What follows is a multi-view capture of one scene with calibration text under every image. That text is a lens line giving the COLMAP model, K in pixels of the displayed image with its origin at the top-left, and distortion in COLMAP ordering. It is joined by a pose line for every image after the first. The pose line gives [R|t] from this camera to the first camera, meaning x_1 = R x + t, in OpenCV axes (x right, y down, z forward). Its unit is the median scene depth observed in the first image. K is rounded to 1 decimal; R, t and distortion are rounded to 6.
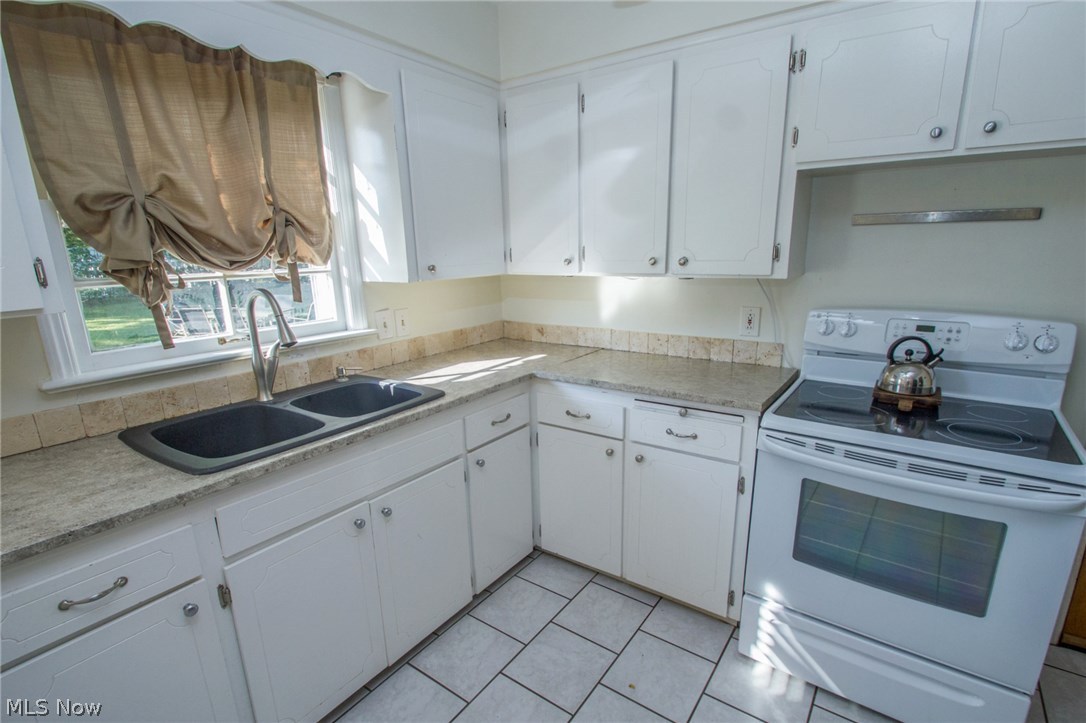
lens RADIAL K [[508.8, 0, 553.1], [0, 508.8, 383.6], [0, 0, 1]] dist [0.015581, -0.018057]
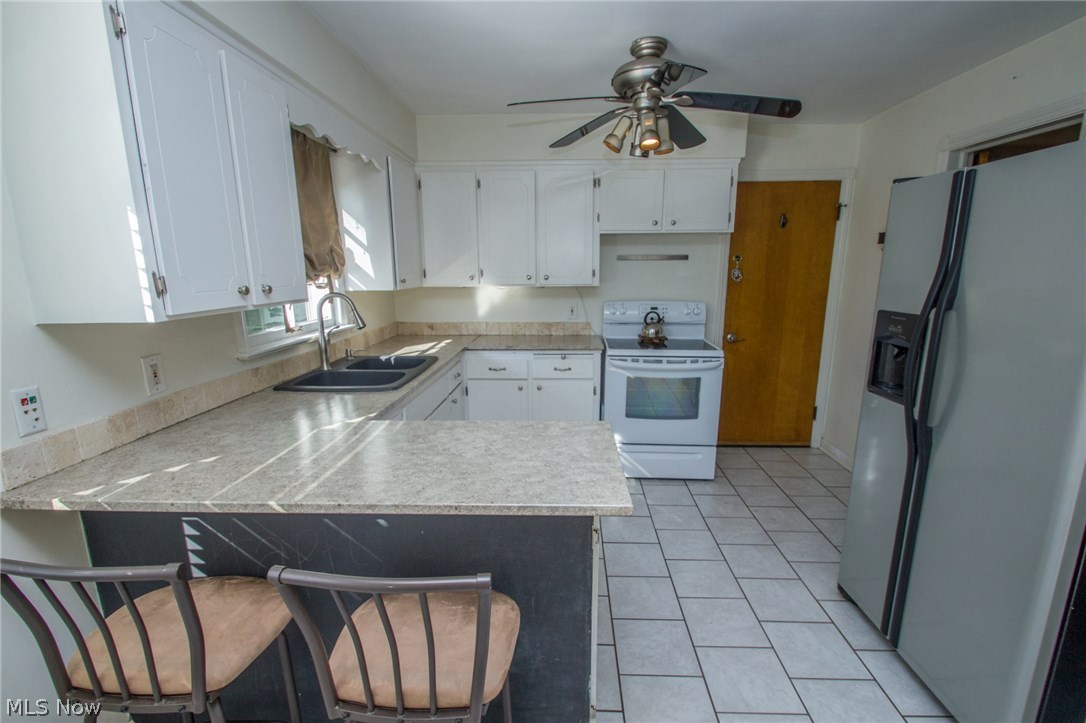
lens RADIAL K [[506.6, 0, 544.7], [0, 506.6, 383.1], [0, 0, 1]] dist [0.018012, -0.020834]
pose [[0.847375, -0.102955, 0.520918, -0.800100], [0.125549, 0.992054, -0.008159, 0.162318], [-0.515939, 0.072315, 0.853568, -0.561210]]
